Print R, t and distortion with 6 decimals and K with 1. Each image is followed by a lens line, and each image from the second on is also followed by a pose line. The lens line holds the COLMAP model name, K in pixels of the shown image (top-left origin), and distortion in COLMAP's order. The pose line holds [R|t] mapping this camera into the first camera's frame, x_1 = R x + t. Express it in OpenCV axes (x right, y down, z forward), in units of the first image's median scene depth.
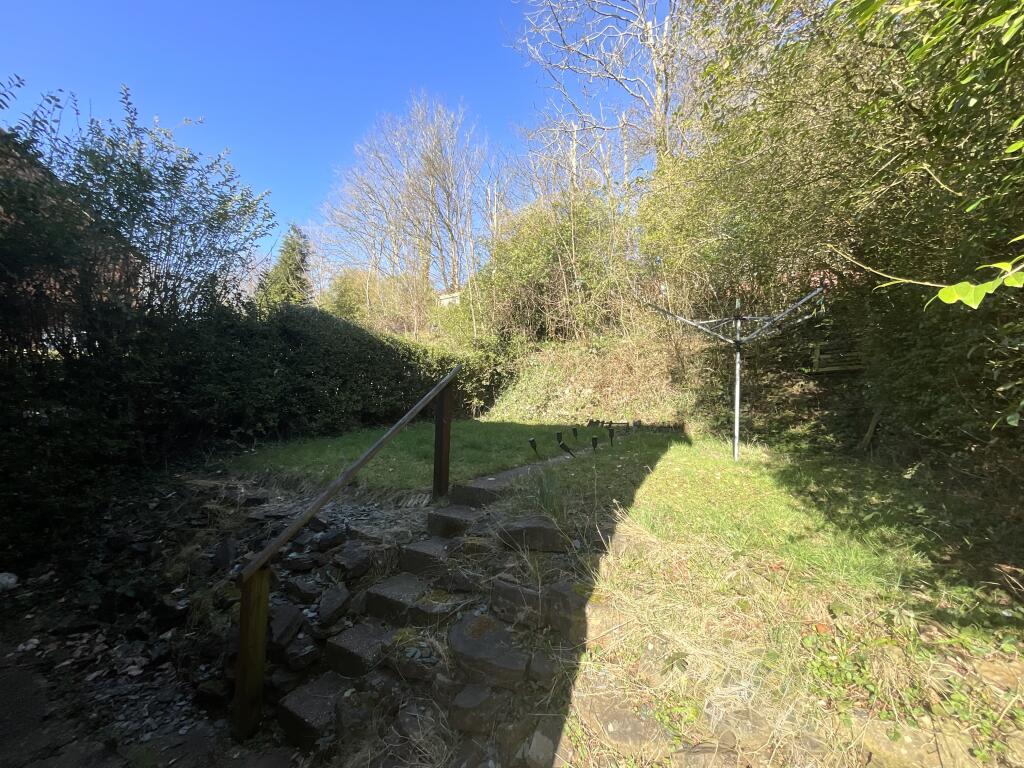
lens RADIAL K [[414.1, 0, 513.1], [0, 414.1, 381.9], [0, 0, 1]] dist [0.001044, 0.000463]
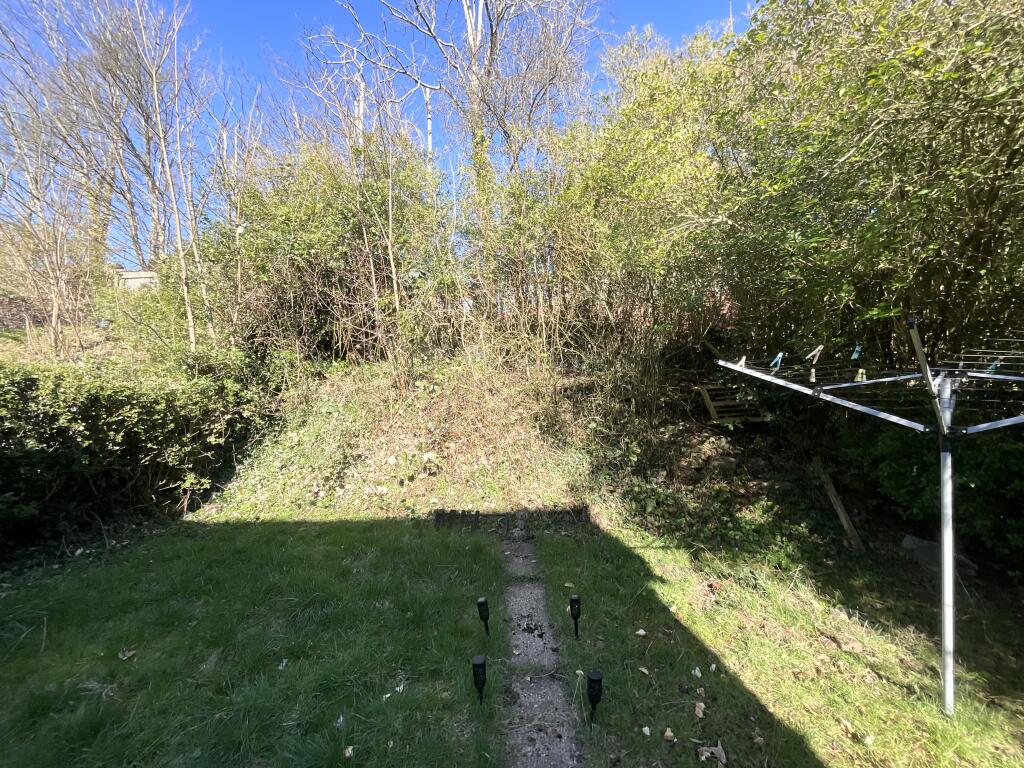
lens RADIAL K [[414.1, 0, 514.2], [0, 414.1, 384.2], [0, 0, 1]] dist [0.001044, 0.000463]
pose [[0.845648, 0.016026, 0.533500, -0.027603], [-0.001588, 0.999620, -0.027510, -0.053228], [-0.533738, 0.022416, 0.845352, 0.355376]]
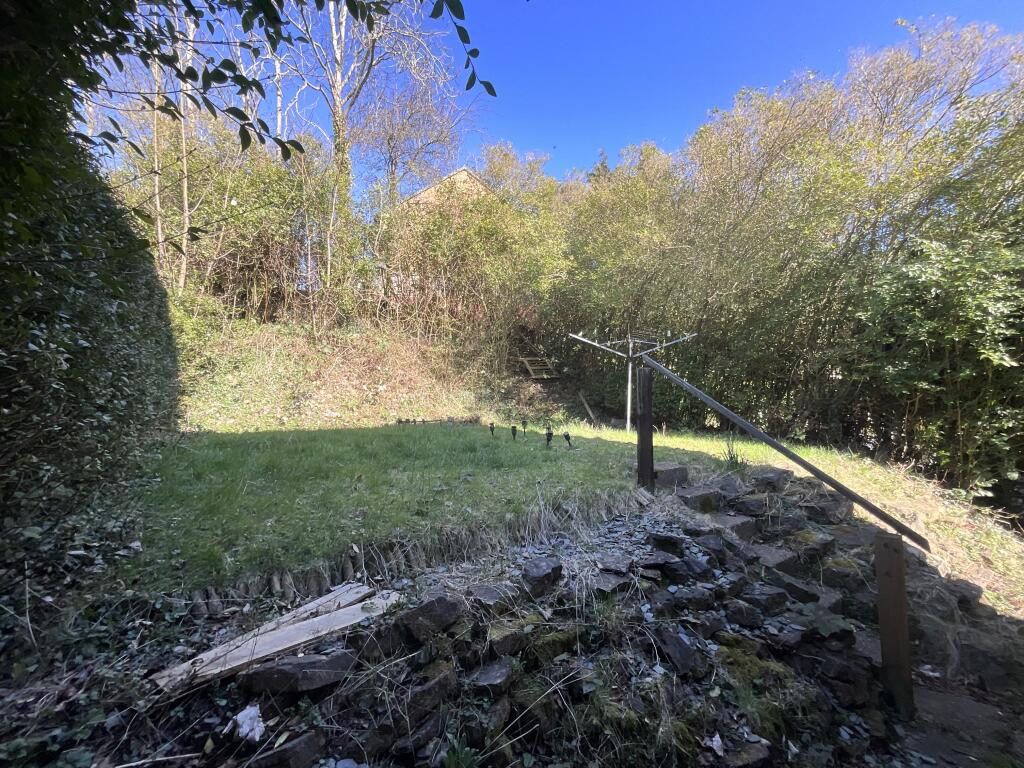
lens RADIAL K [[414.1, 0, 508.9], [0, 414.1, 382.4], [0, 0, 1]] dist [0.001044, 0.000463]
pose [[0.444670, 0.033514, 0.895067, -0.421296], [-0.030916, 0.999279, -0.022057, 0.018502], [-0.895161, -0.017864, 0.445386, 0.290752]]
